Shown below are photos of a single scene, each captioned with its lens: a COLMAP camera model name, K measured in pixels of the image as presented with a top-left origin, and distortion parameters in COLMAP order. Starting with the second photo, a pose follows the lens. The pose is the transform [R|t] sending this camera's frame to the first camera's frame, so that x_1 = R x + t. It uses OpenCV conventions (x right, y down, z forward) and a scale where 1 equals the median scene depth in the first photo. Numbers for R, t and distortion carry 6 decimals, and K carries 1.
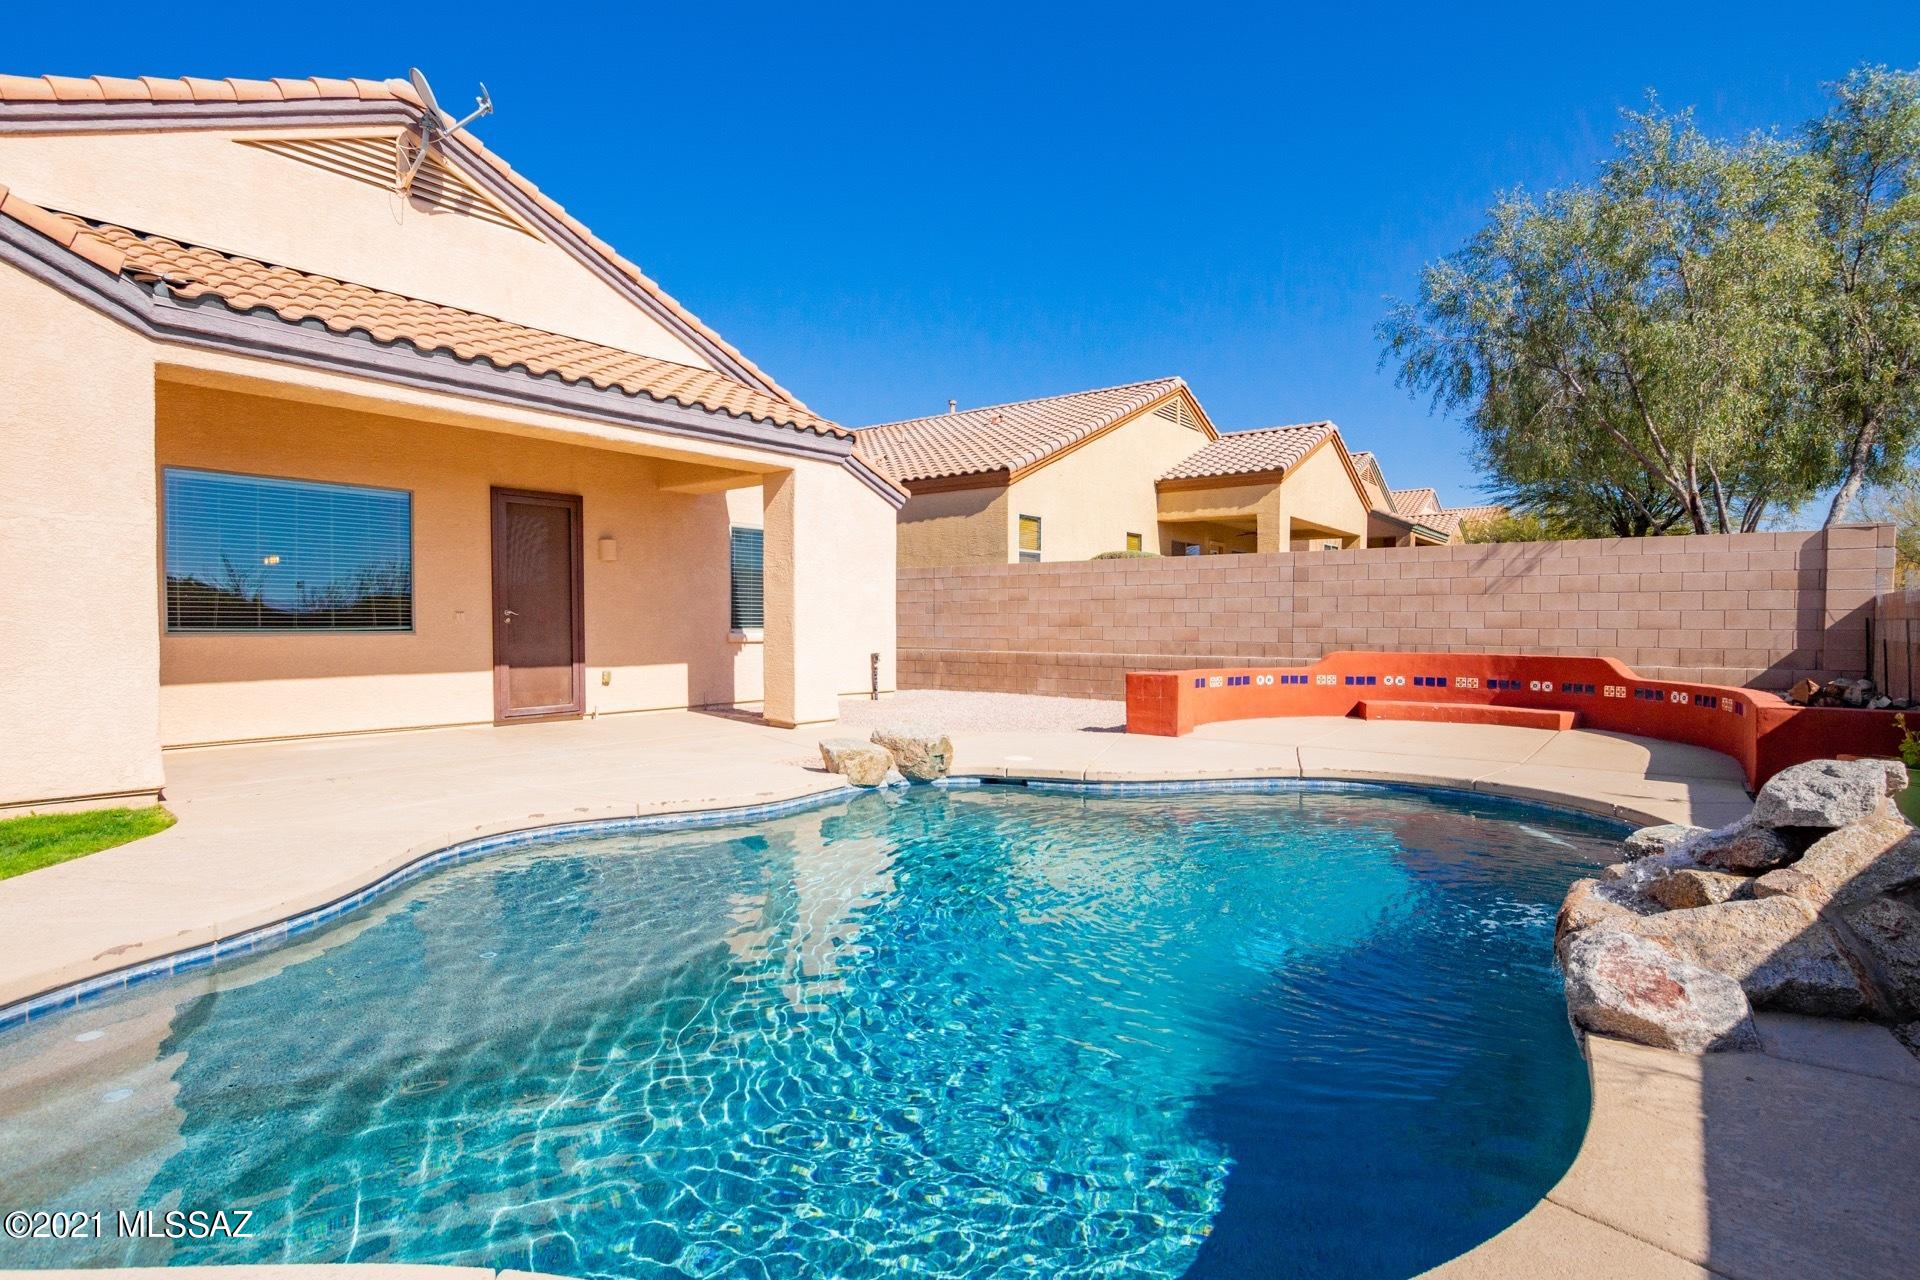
lens RADIAL K [[1000.5, 0, 957.4], [0, 1000.5, 648.5], [0, 0, 1]] dist [-0.029085, 0.005510]
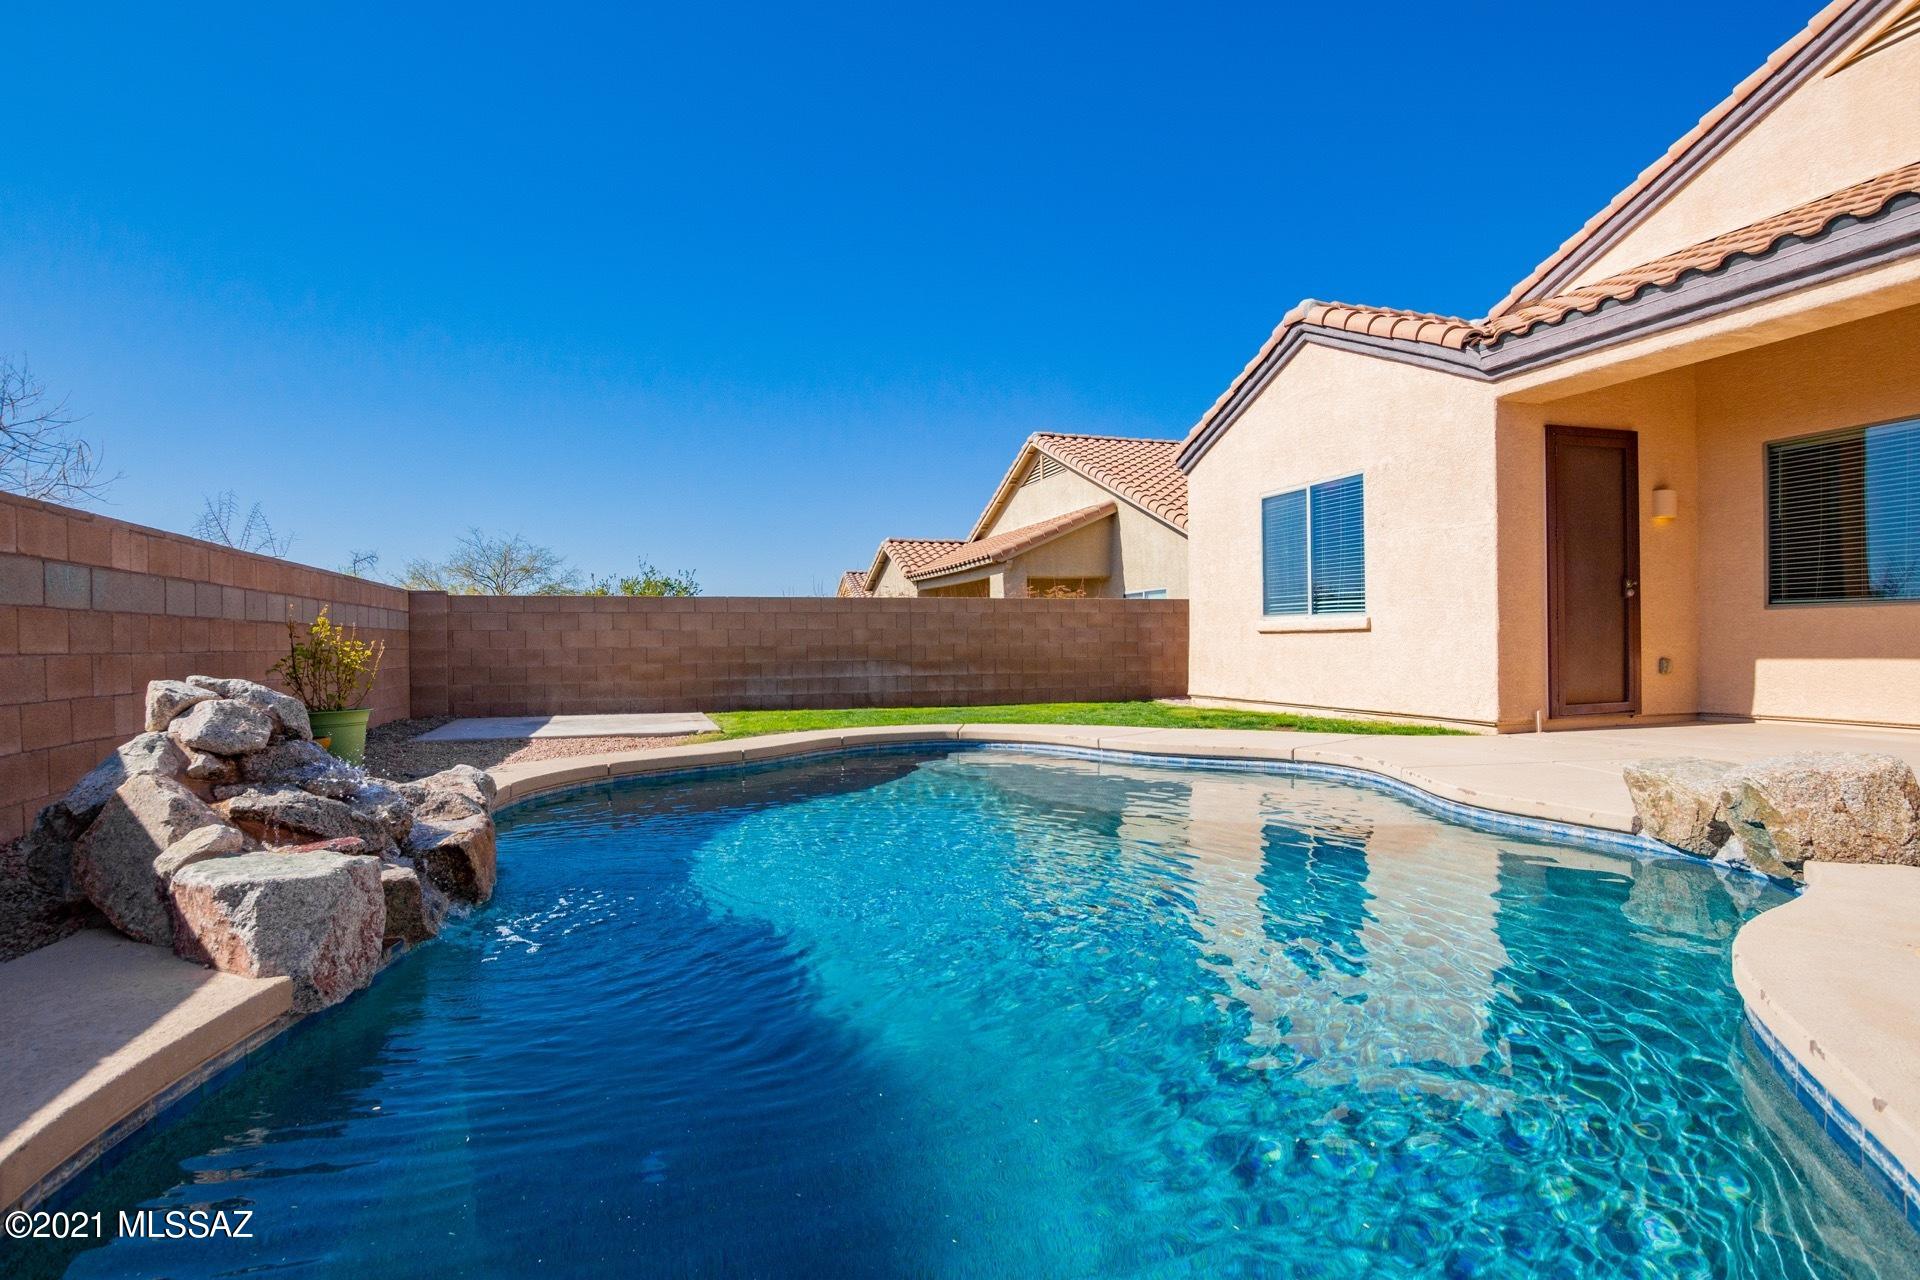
lens RADIAL K [[1000.5, 0, 947.1], [0, 1000.5, 641.9], [0, 0, 1]] dist [-0.029085, 0.005510]
pose [[-0.587634, 0.002763, -0.809122, 0.387458], [-0.010661, 0.999881, 0.011157, 0.016149], [0.809057, 0.015182, -0.587534, 0.663156]]
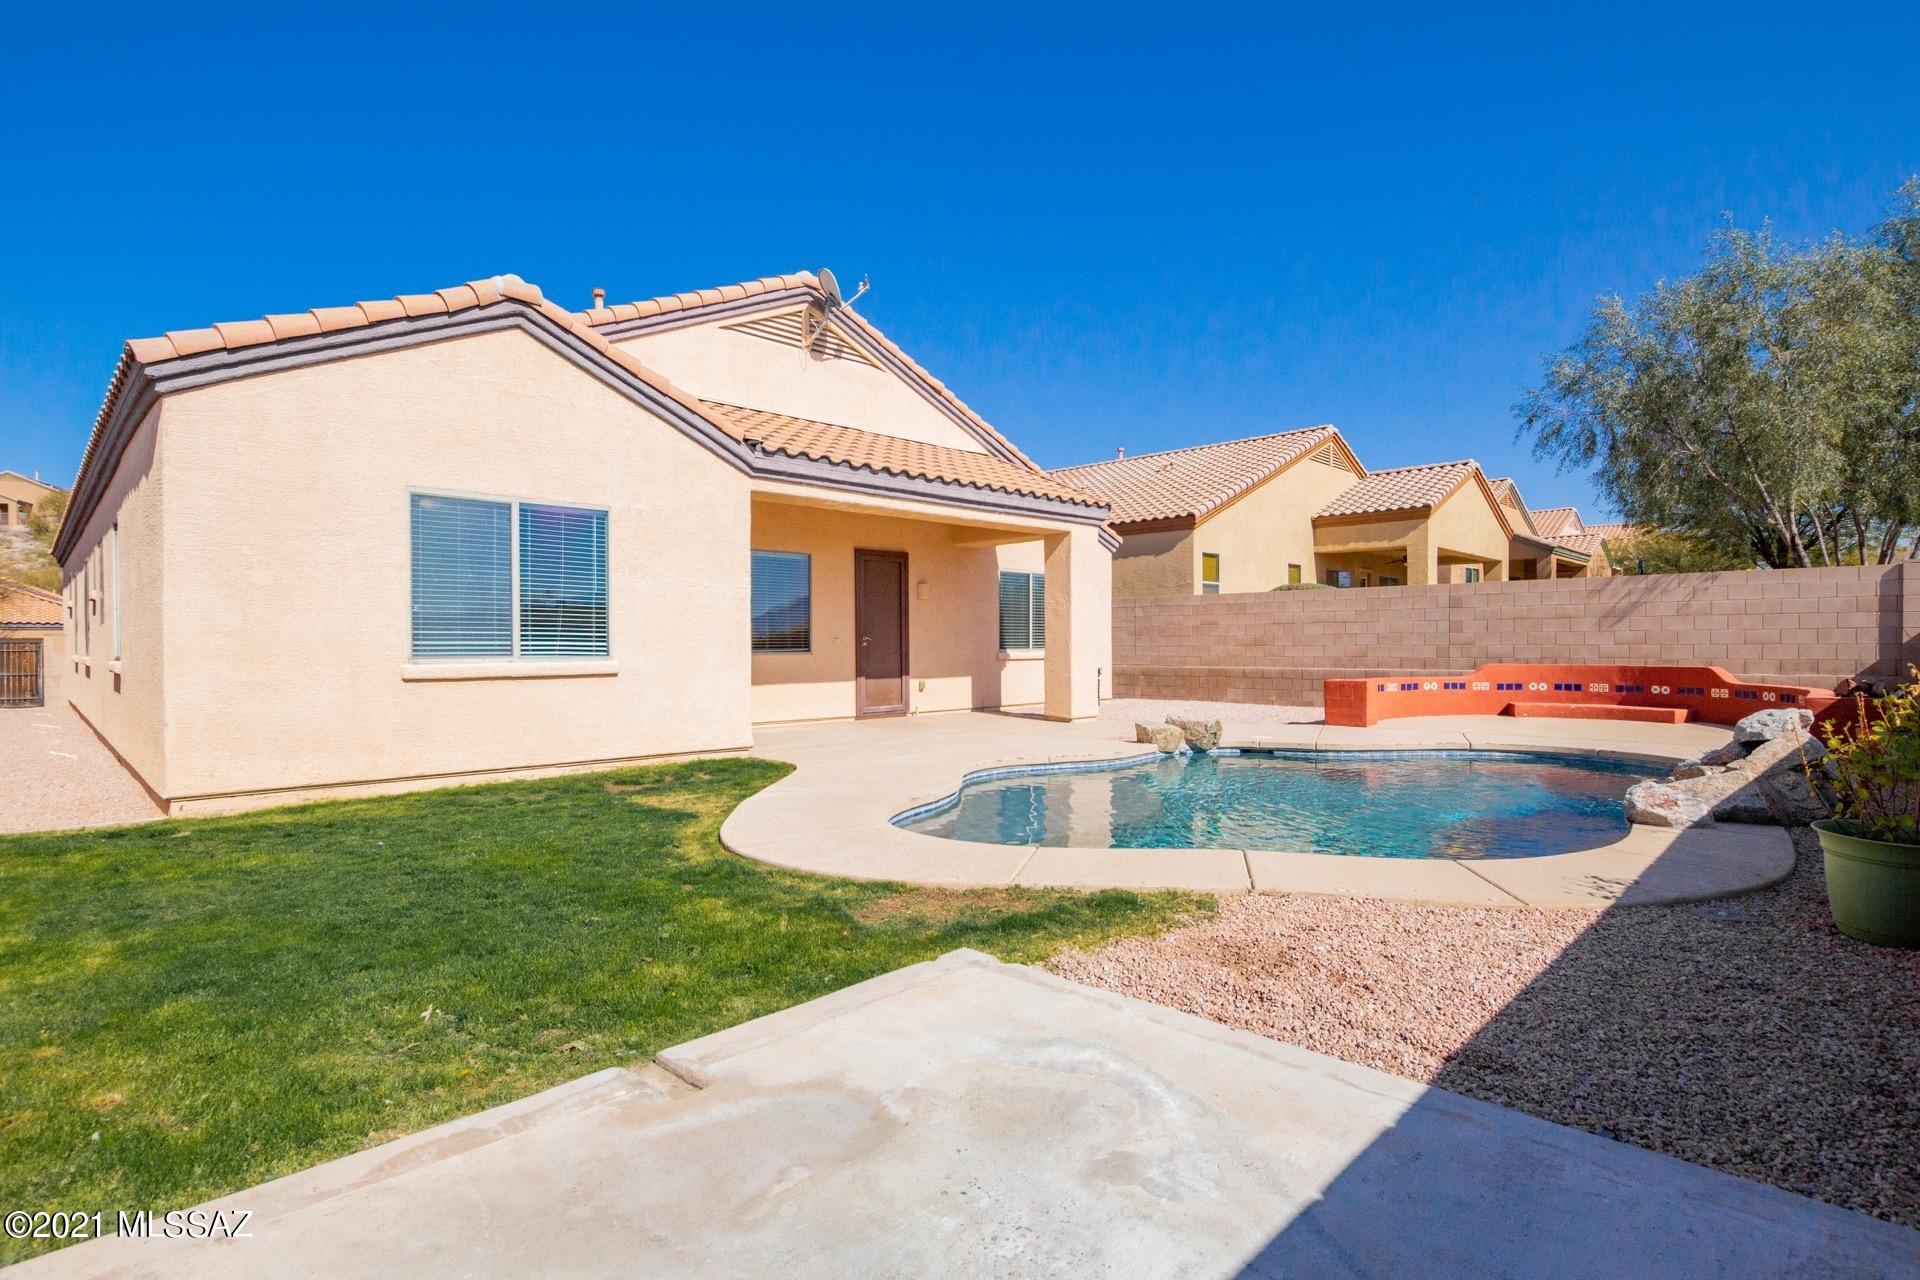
lens RADIAL K [[1000.5, 0, 947.7], [0, 1000.5, 642.7], [0, 0, 1]] dist [-0.029085, 0.005510]
pose [[0.992504, -0.007397, -0.121986, -0.156276], [0.004067, 0.999613, -0.027523, 0.008420], [0.122143, 0.026820, 0.992150, -0.353875]]
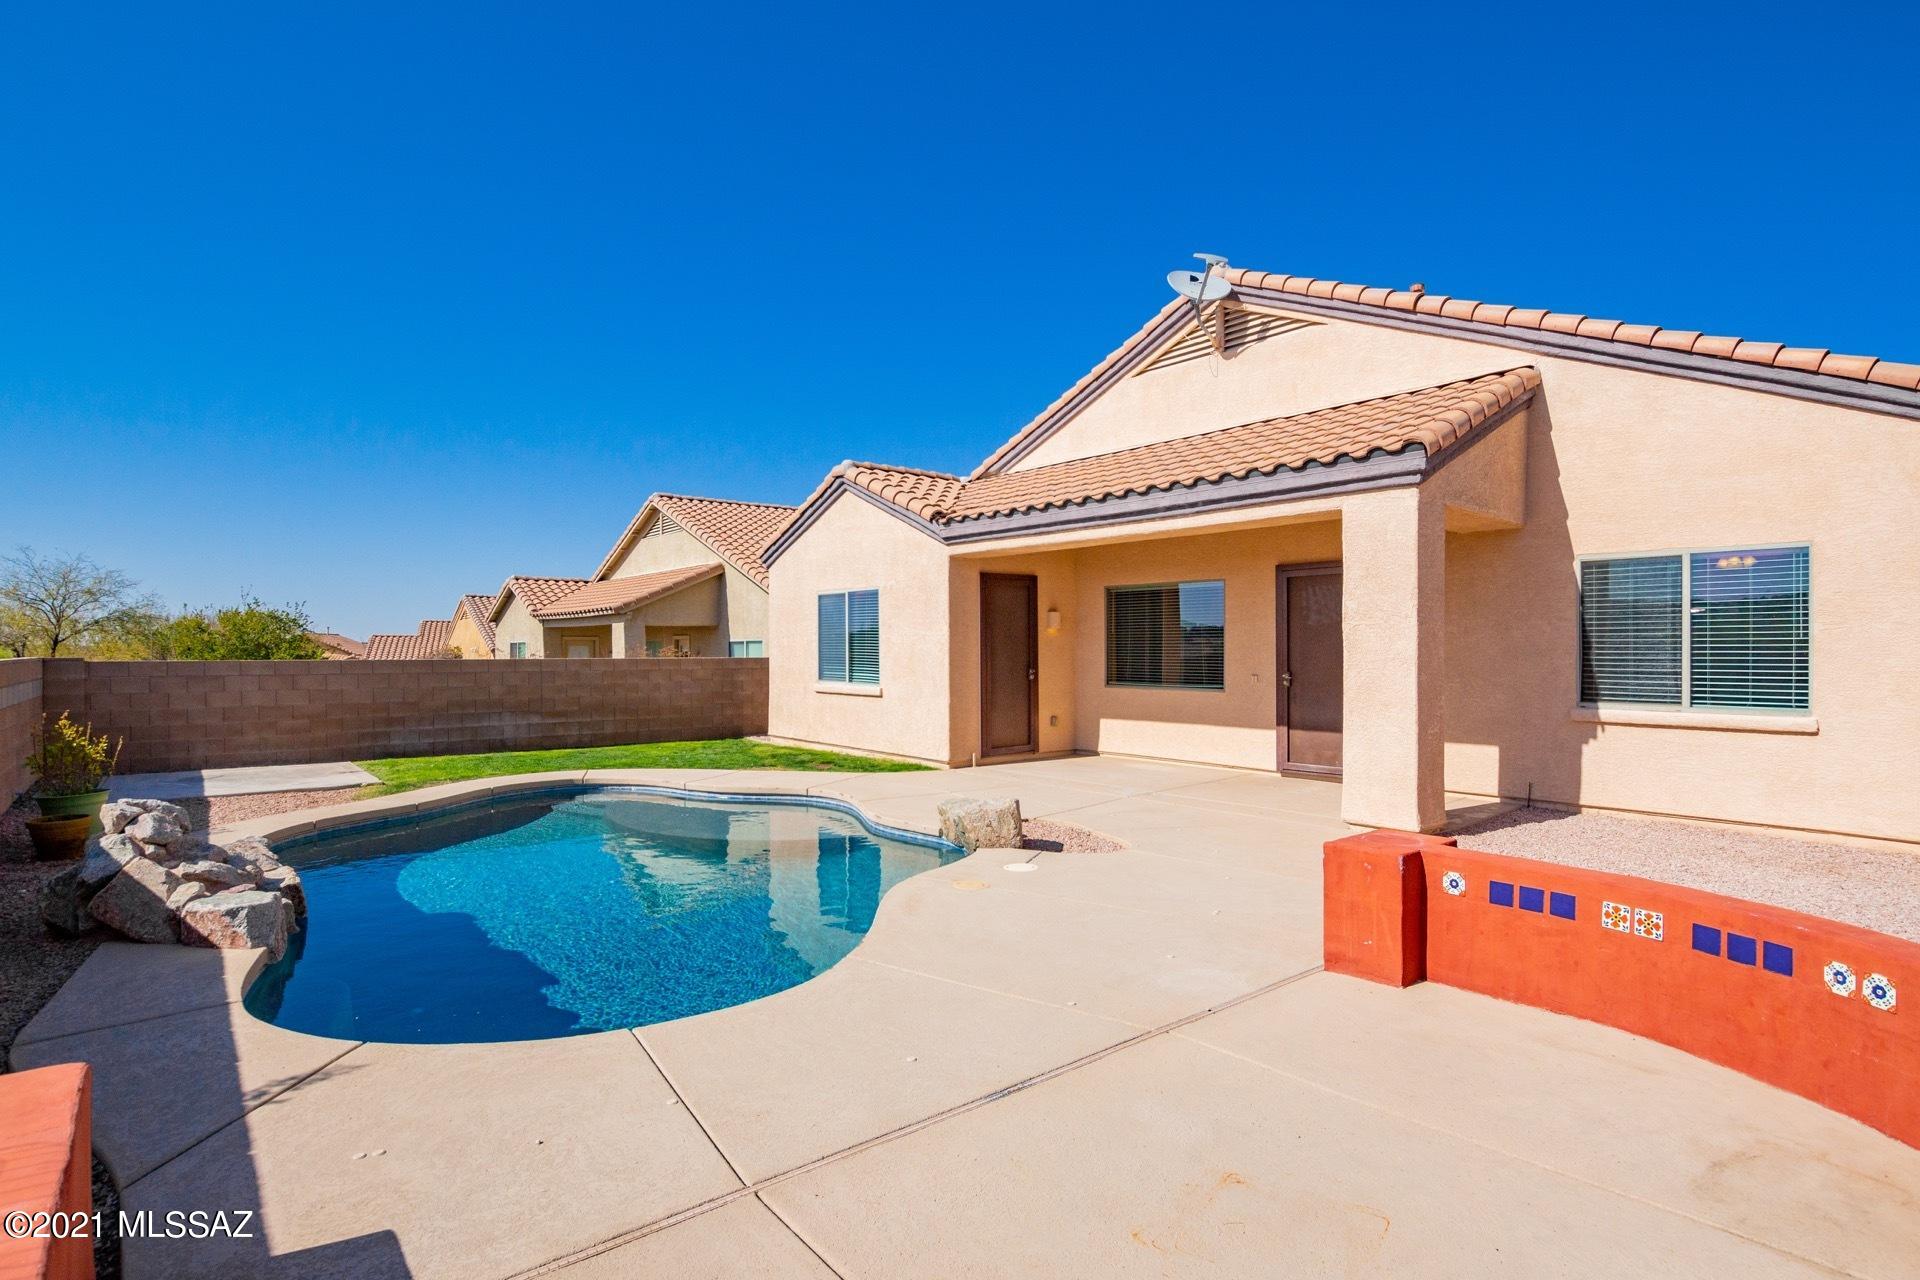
lens RADIAL K [[1000.5, 0, 952.1], [0, 1000.5, 644.0], [0, 0, 1]] dist [-0.029085, 0.005510]
pose [[-0.257687, 0.000113, -0.966228, 0.681263], [-0.022153, 0.999736, 0.006025, -0.066049], [0.965974, 0.022957, -0.257617, 0.866925]]
